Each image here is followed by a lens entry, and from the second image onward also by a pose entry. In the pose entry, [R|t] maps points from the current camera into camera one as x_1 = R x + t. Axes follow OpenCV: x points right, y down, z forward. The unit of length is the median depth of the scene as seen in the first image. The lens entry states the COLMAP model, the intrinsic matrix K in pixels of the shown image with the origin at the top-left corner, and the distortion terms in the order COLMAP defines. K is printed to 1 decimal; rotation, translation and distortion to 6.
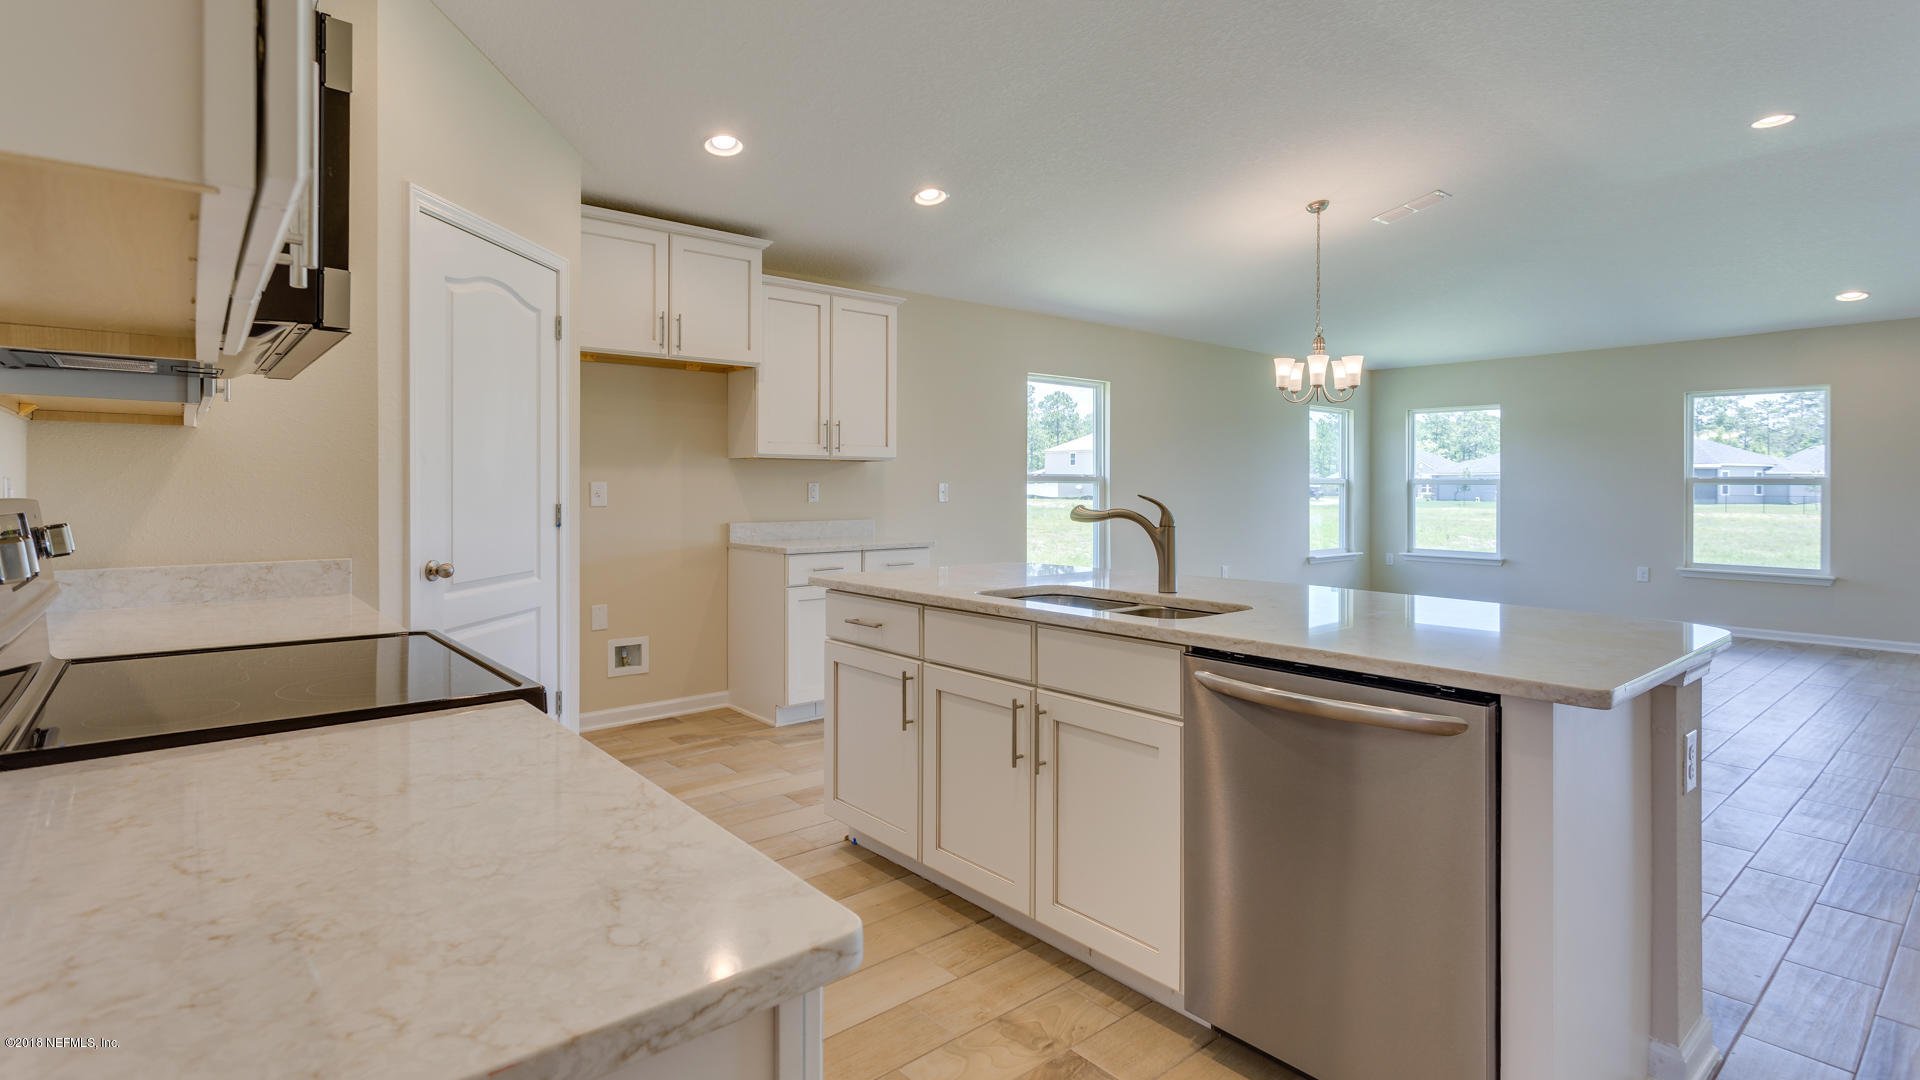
lens RADIAL K [[927.2, 0, 933.1], [0, 927.2, 485.9], [0, 0, 1]] dist [0.000471, 0.001801]
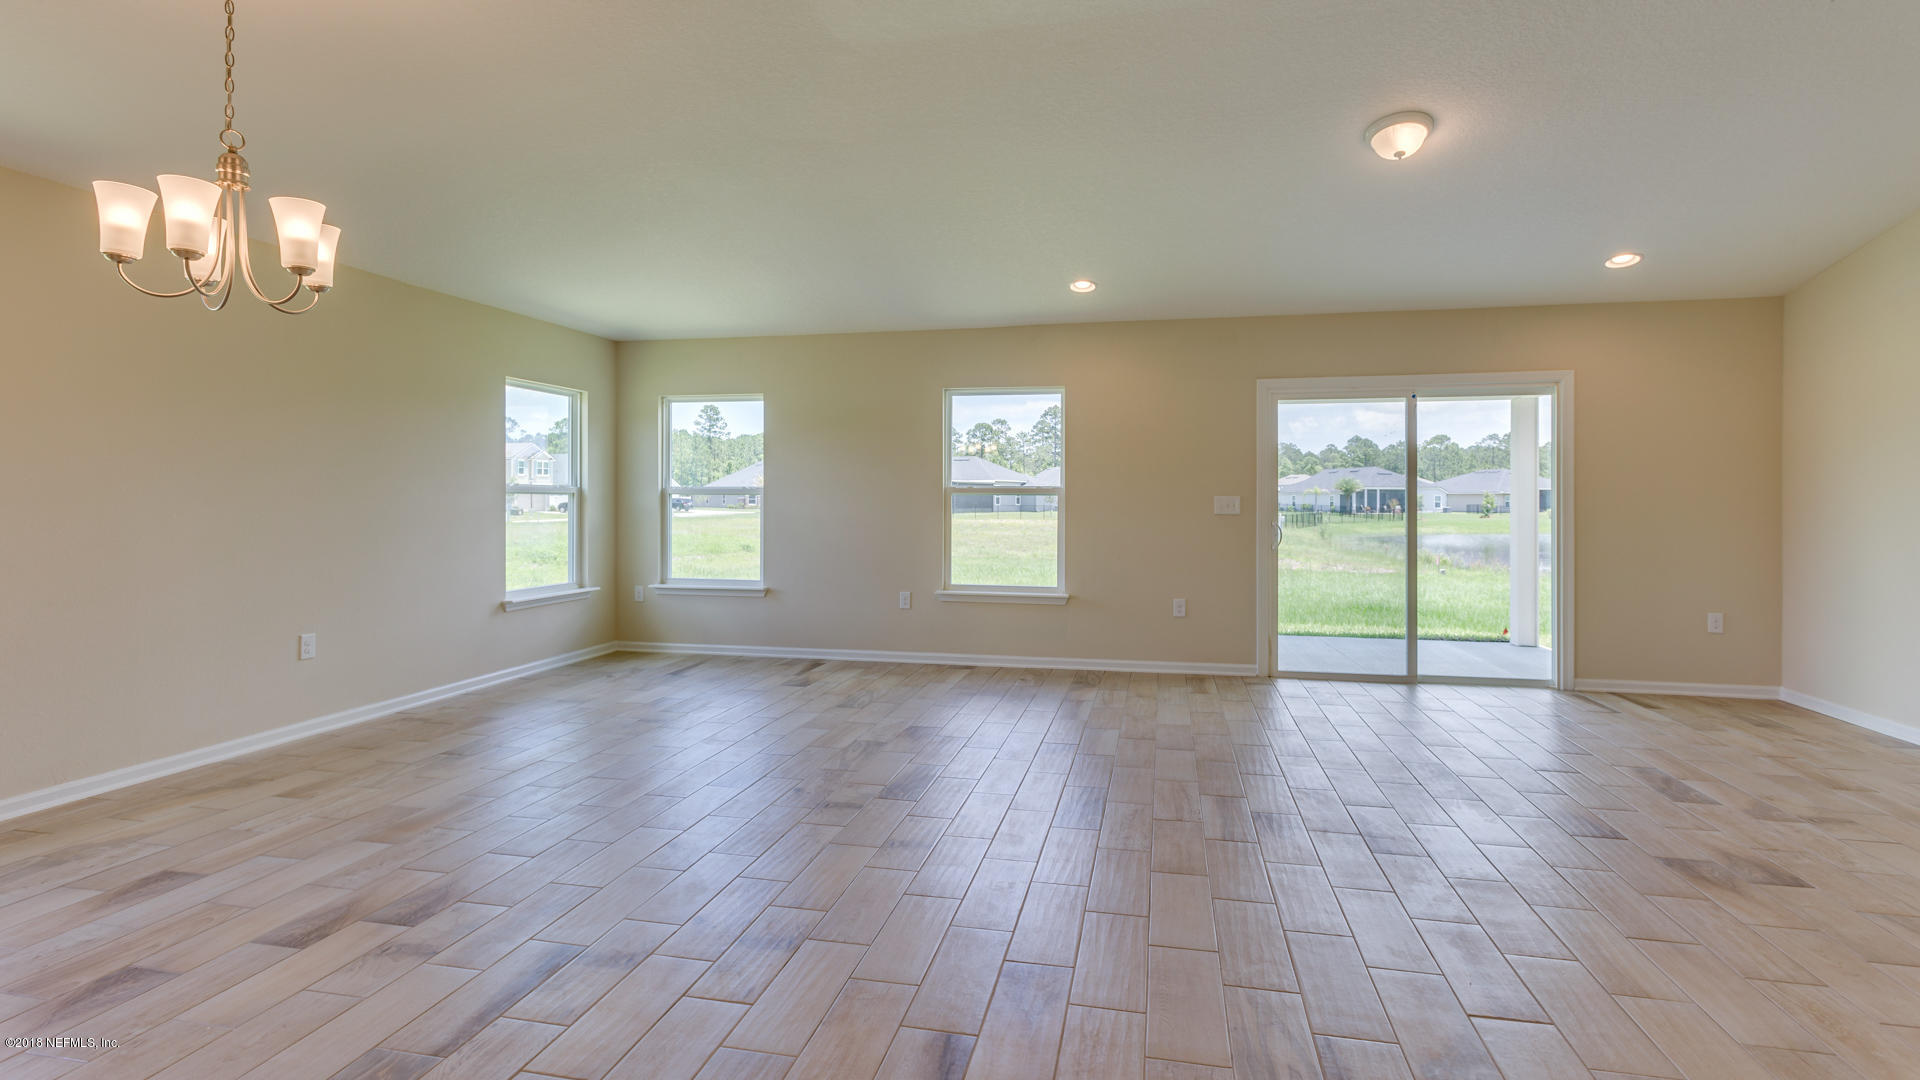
lens RADIAL K [[927.2, 0, 933.1], [0, 927.2, 485.9], [0, 0, 1]] dist [0.000471, 0.001801]
pose [[0.805564, 0.006788, 0.592470, 0.289830], [0.000848, 0.999920, -0.012610, 0.001694], [-0.592508, 0.010661, 0.805494, 0.308849]]
